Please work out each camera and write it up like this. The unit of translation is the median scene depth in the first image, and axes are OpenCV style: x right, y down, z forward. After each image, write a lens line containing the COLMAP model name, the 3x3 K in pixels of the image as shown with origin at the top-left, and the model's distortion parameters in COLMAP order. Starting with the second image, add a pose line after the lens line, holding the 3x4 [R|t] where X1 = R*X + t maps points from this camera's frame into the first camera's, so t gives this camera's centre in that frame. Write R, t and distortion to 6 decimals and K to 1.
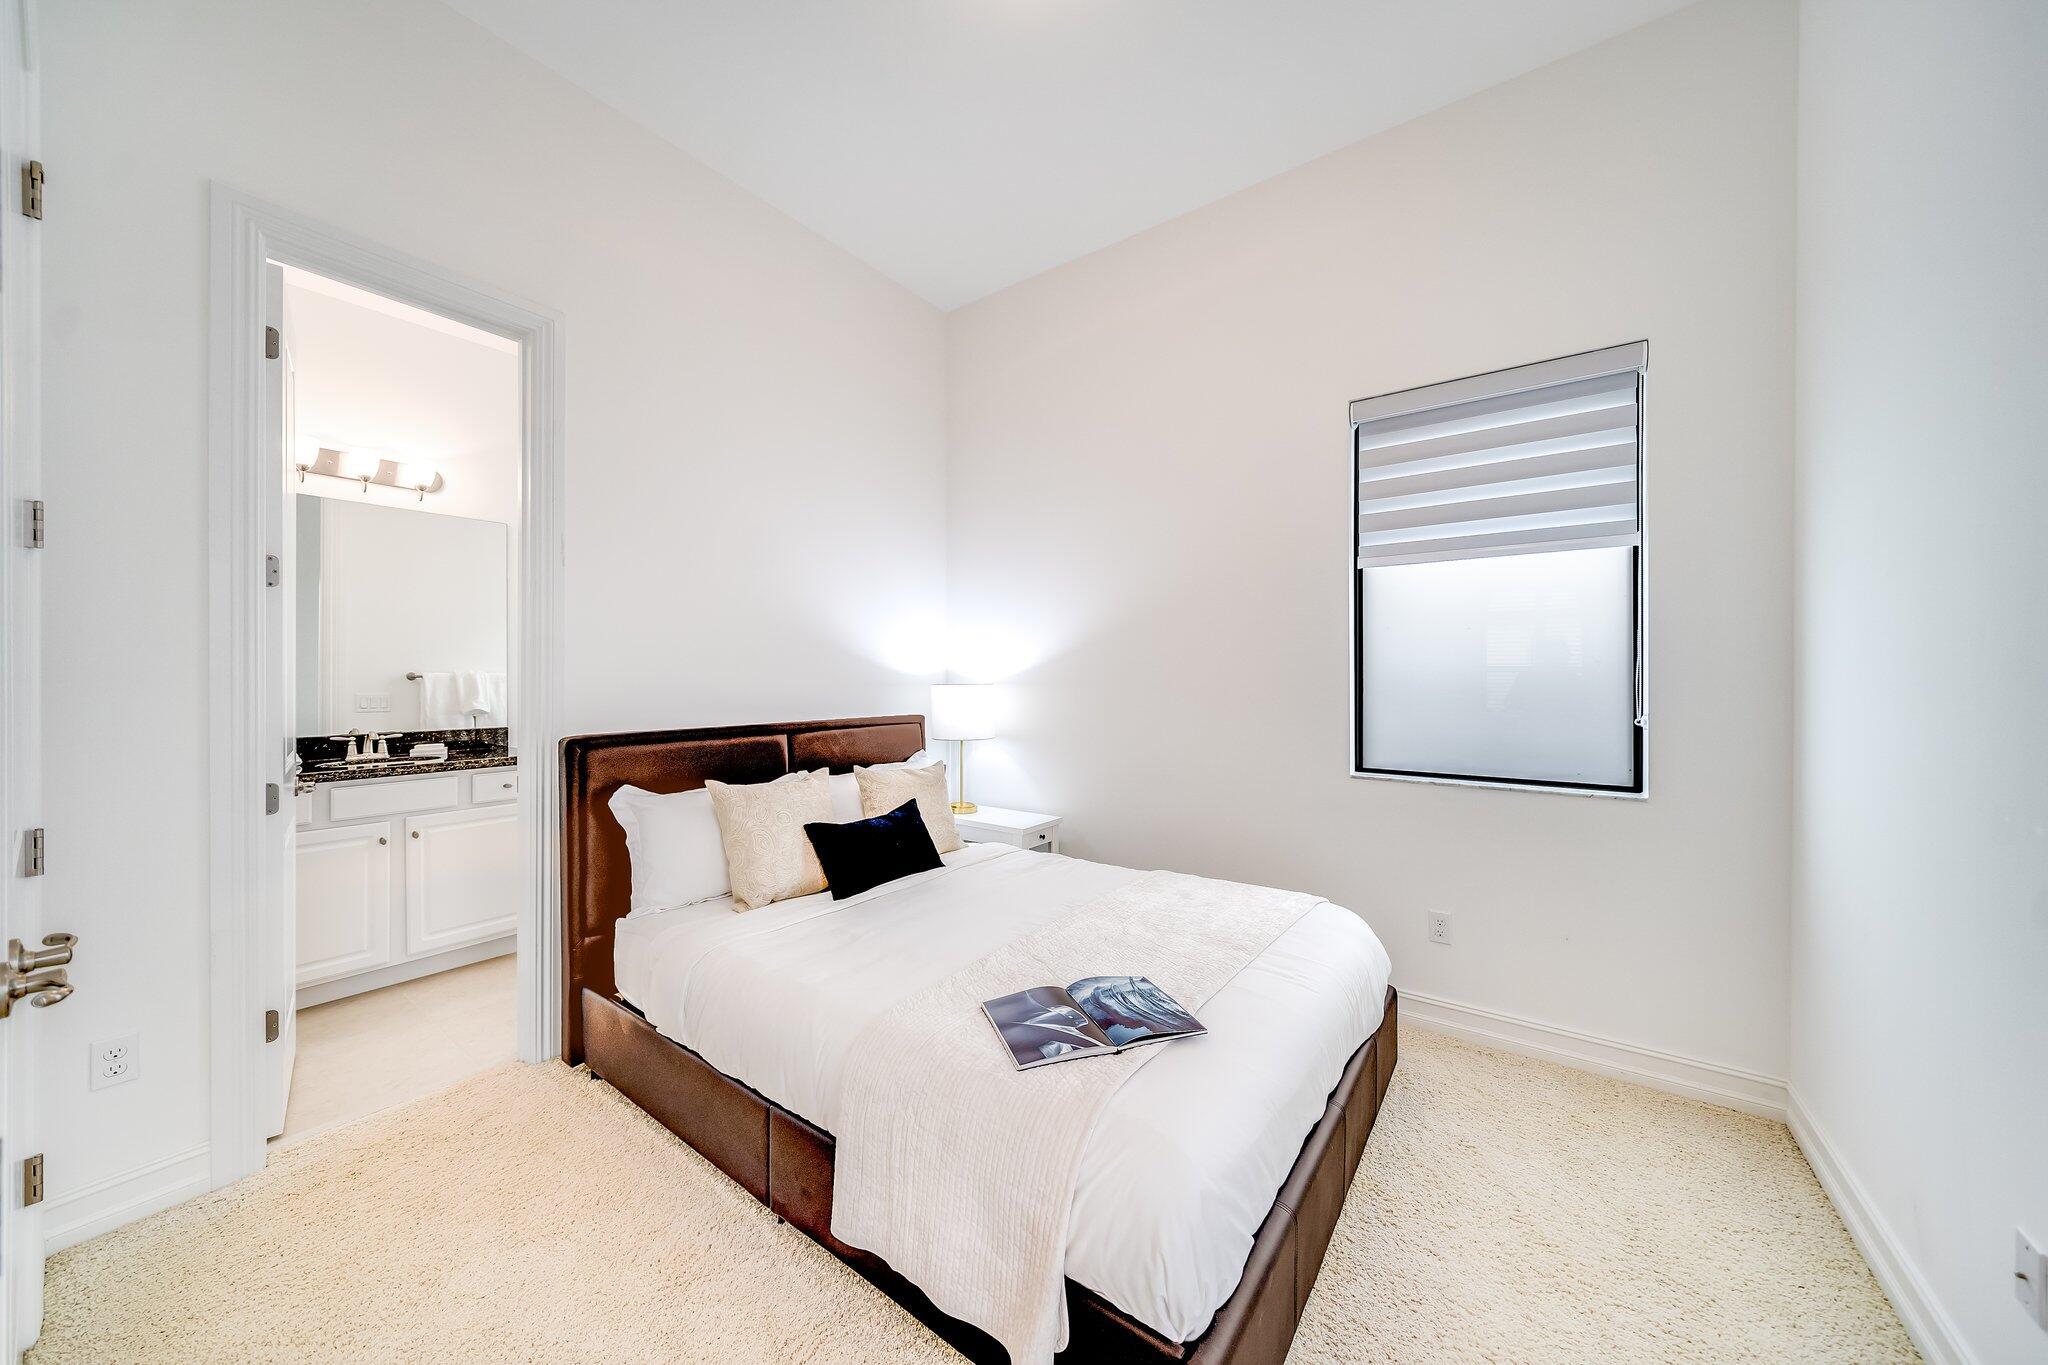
lens RADIAL K [[717.7, 0, 1033.1], [0, 717.7, 672.6], [0, 0, 1]] dist [-0.009939, 0.000220]
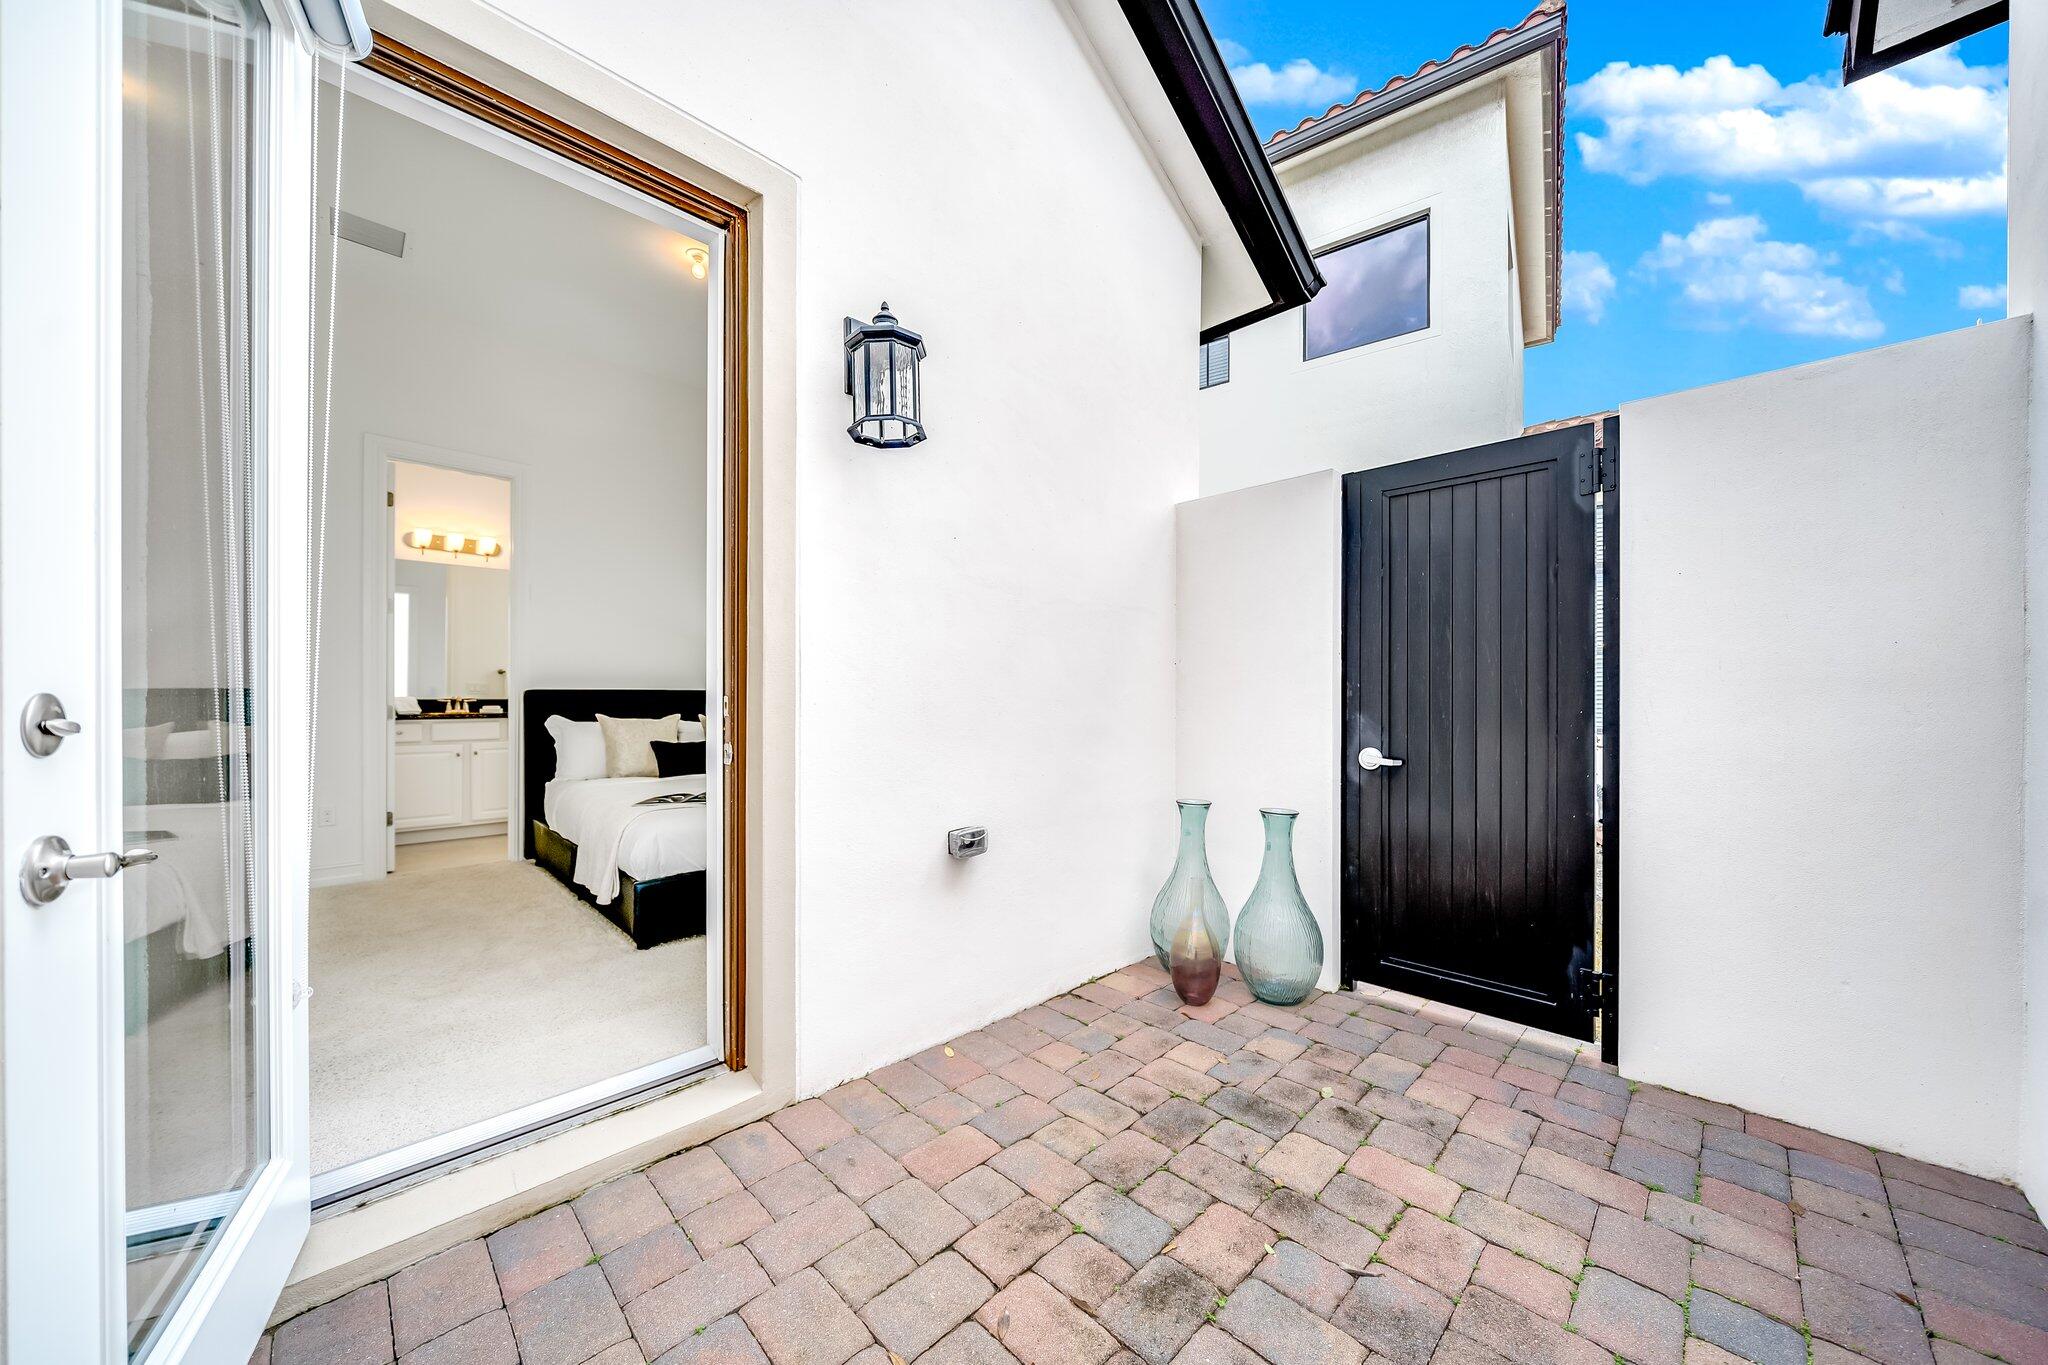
lens RADIAL K [[717.7, 0, 1016.0], [0, 717.7, 691.8], [0, 0, 1]] dist [-0.009939, 0.000220]
pose [[0.986506, -0.000803, -0.163721, 0.900292], [0.001514, 0.999990, 0.004216, 0.083482], [0.163715, -0.004407, 0.986498, -0.640424]]
